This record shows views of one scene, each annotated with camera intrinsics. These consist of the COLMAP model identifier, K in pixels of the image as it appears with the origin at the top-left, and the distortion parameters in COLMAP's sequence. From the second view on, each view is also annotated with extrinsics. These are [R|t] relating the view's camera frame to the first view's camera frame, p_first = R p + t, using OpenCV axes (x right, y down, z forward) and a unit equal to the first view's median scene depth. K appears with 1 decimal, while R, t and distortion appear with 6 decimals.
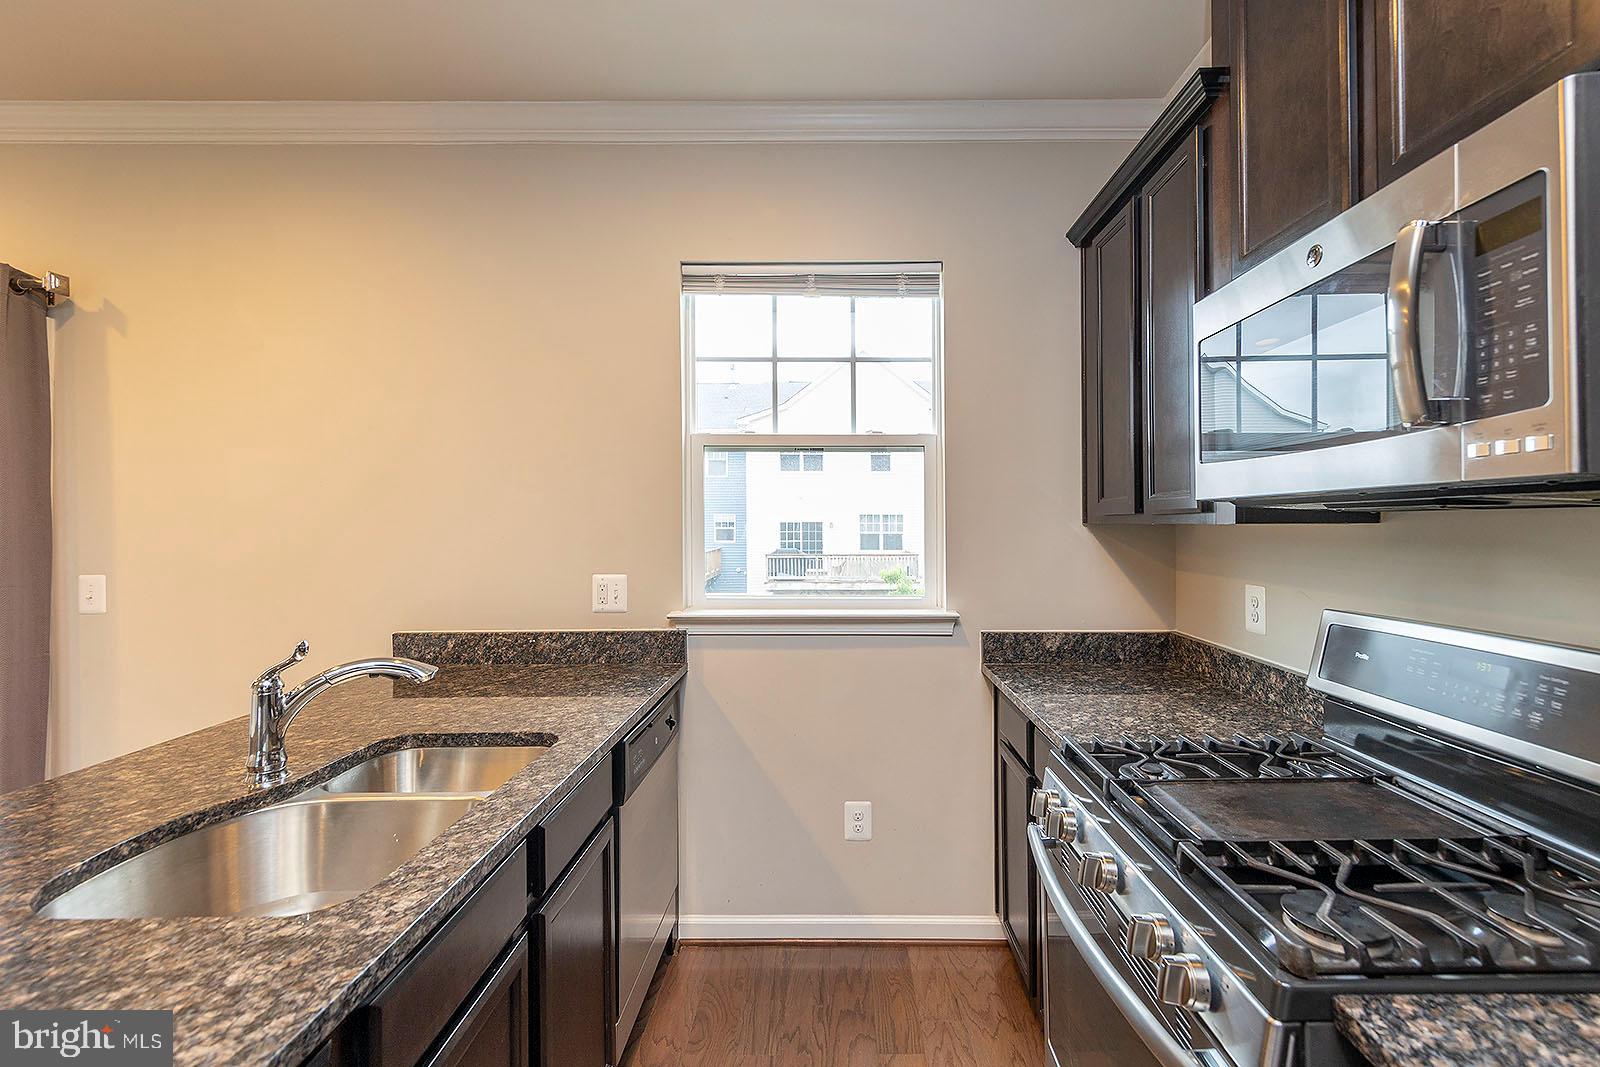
lens RADIAL K [[706.0, 0, 844.8], [0, 706.0, 518.0], [0, 0, 1]] dist [-0.000858, -0.000097]
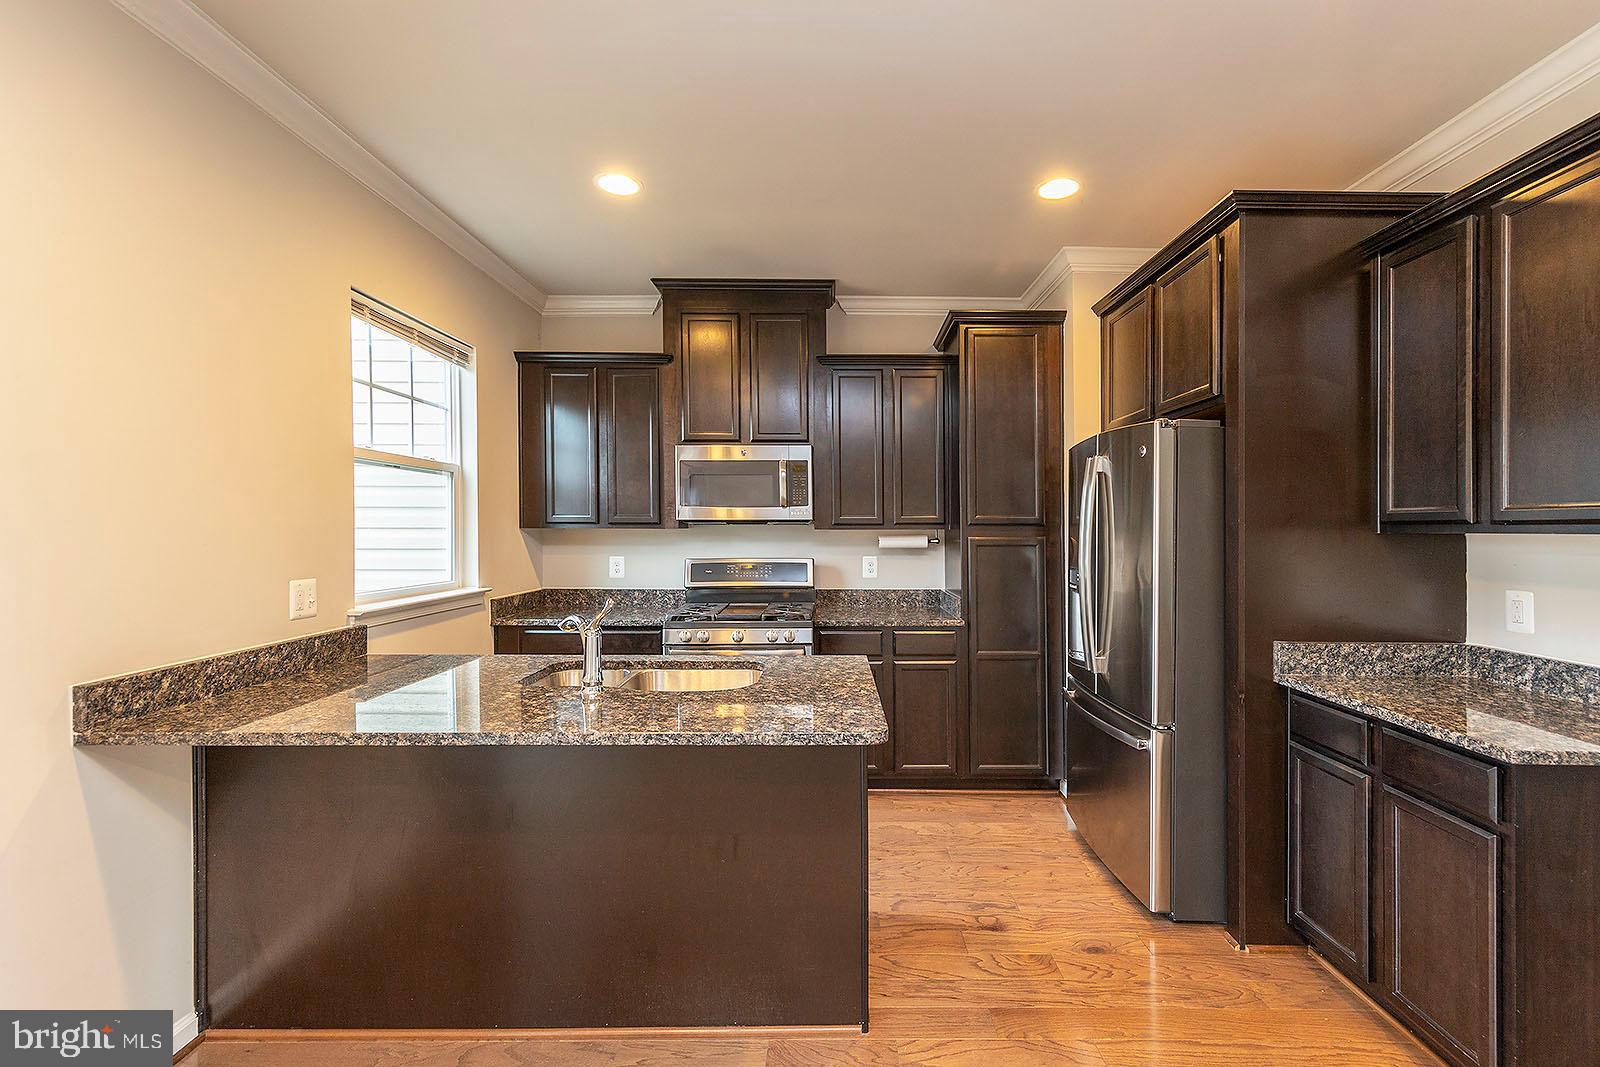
lens RADIAL K [[712.3, 0, 830.6], [0, 712.3, 542.7], [0, 0, 1]] dist [0.003801, -0.000147]
pose [[-0.005019, -0.019139, 0.999804, -1.339319], [-0.009526, 0.999772, 0.019090, 0.002485], [-0.999942, -0.009428, -0.005200, 0.273155]]
